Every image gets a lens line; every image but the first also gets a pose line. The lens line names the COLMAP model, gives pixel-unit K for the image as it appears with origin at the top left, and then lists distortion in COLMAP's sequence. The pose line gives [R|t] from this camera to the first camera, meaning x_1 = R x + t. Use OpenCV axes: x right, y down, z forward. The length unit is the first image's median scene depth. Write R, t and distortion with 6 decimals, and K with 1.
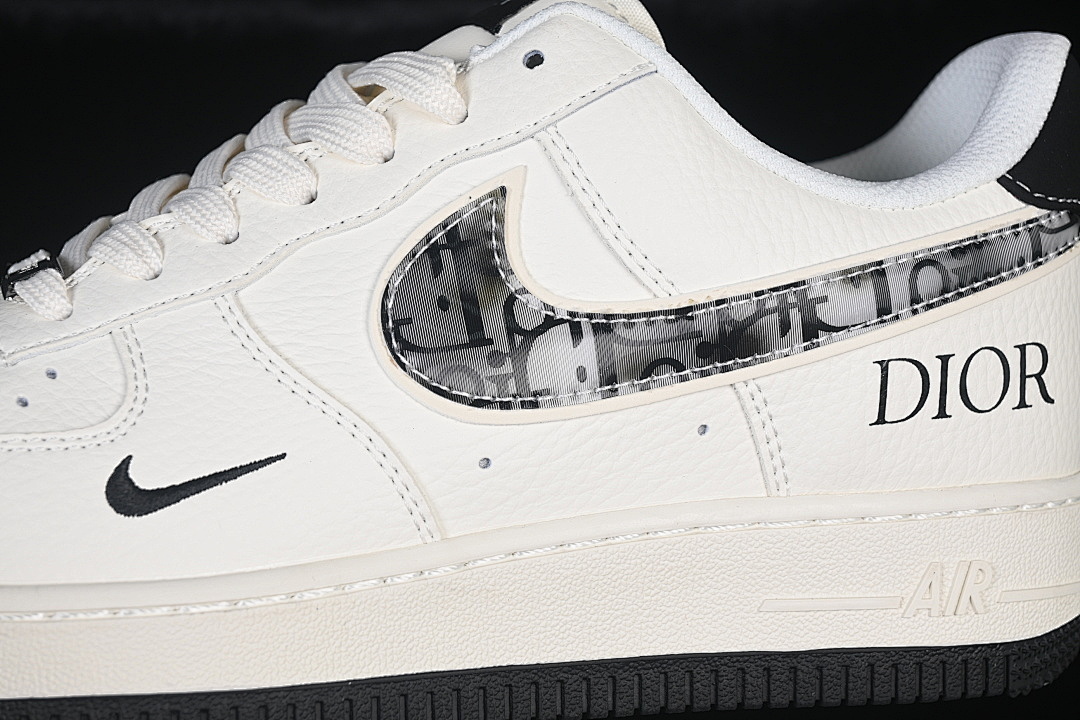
lens RADIAL K [[2284.5, 0, 540.0], [0, 2284.5, 360.0], [0, 0, 1]] dist [-0.016845, 0.226338]
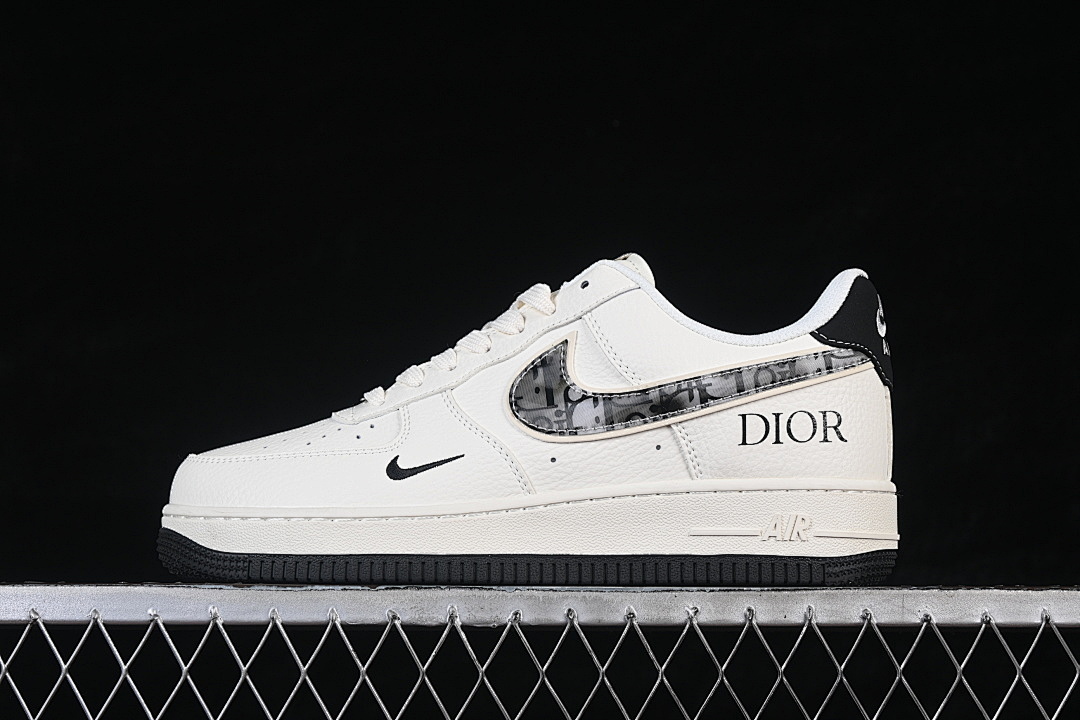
lens RADIAL K [[2284.5, 0, 540.0], [0, 2284.5, 360.0], [0, 0, 1]] dist [-0.016845, 0.226338]
pose [[0.954036, -0.042060, -0.296726, 0.617365], [-0.017821, 0.980389, -0.196265, 0.380356], [0.299162, 0.192532, 0.934577, -1.081095]]
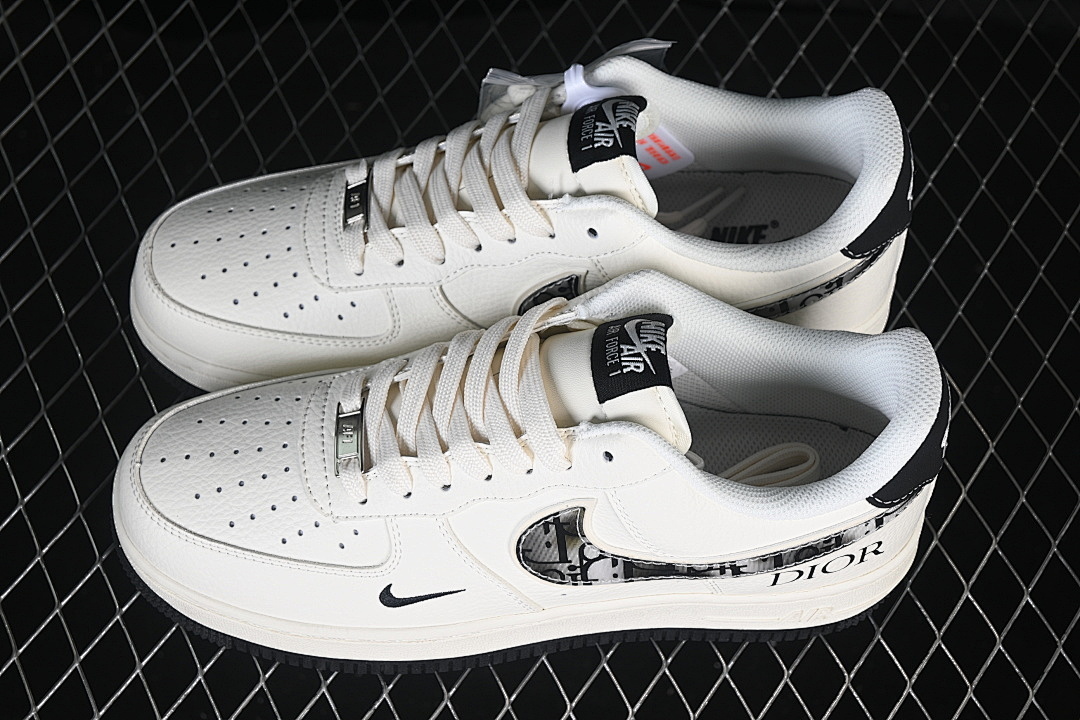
lens RADIAL K [[2284.5, 0, 540.0], [0, 2284.5, 360.0], [0, 0, 1]] dist [-0.016845, 0.226338]
pose [[0.976666, 0.195608, -0.088668, 0.092852], [-0.048984, 0.604861, 0.794823, -1.665008], [0.209105, -0.771933, 0.600329, -0.059248]]
